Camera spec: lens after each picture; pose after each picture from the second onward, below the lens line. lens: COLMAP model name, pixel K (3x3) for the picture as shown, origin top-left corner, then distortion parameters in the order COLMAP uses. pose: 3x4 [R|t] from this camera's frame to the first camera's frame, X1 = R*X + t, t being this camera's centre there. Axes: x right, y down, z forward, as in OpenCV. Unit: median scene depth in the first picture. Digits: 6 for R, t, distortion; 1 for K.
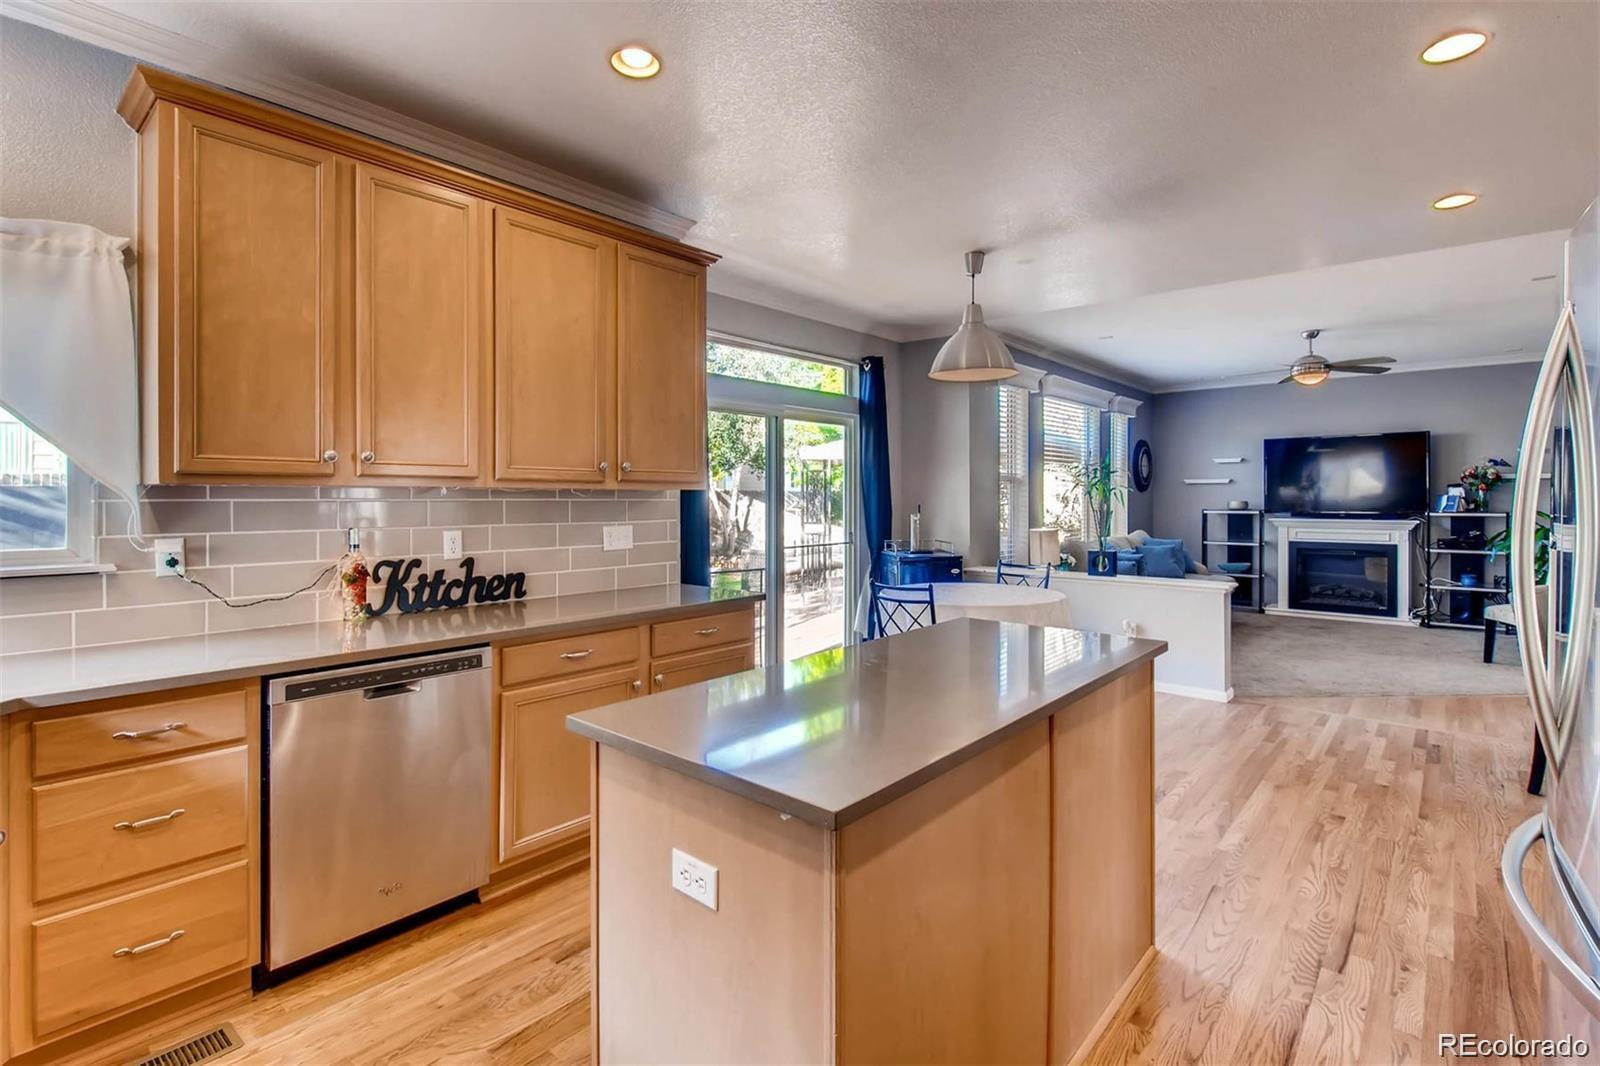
lens RADIAL K [[752.8, 0, 799.7], [0, 752.8, 498.0], [0, 0, 1]] dist [0.000827, -0.001366]
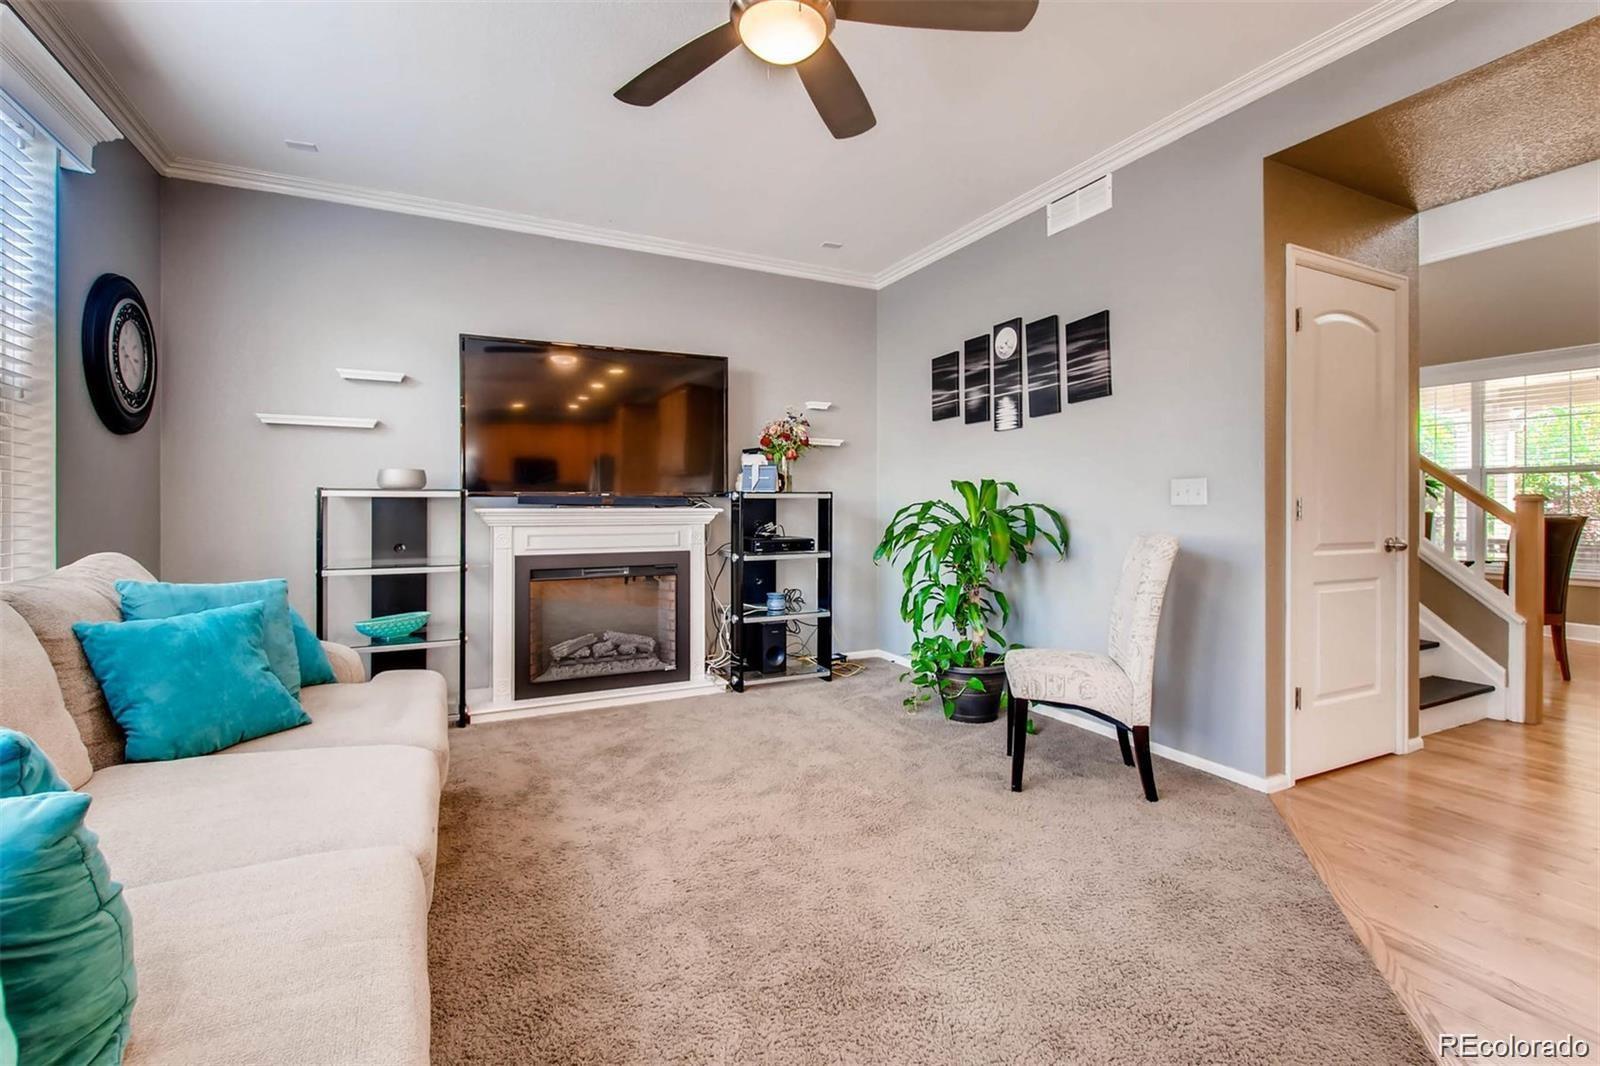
lens RADIAL K [[718.5, 0, 820.1], [0, 718.5, 506.5], [0, 0, 1]] dist [-0.005554, -0.000620]
pose [[0.372166, 0.000140, 0.928166, 0.327218], [-0.000535, 1.000000, 0.000064, 0.028271], [-0.928166, -0.000520, 0.372166, 0.702258]]
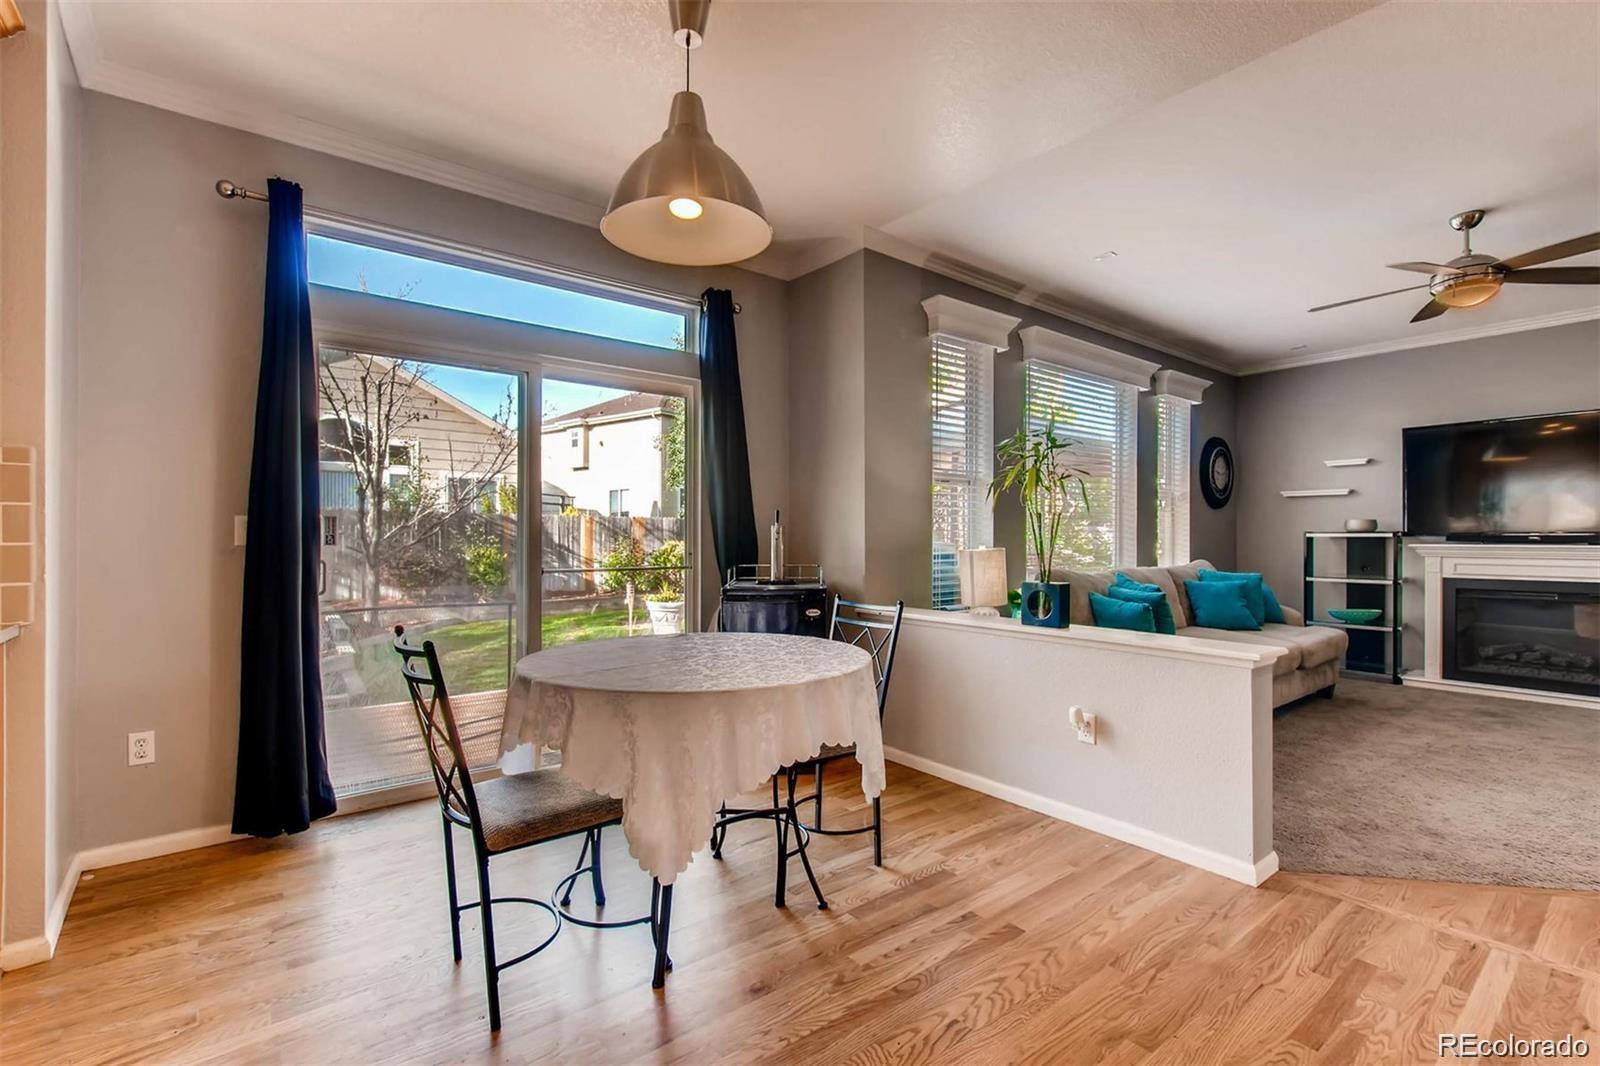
lens RADIAL K [[718.5, 0, 794.1], [0, 718.5, 536.1], [0, 0, 1]] dist [-0.005554, -0.000620]
pose [[0.982898, 0.001360, -0.184145, 0.213856], [-0.001823, 0.999996, -0.002343, 0.024334], [0.184141, 0.002639, 0.982896, 0.287726]]
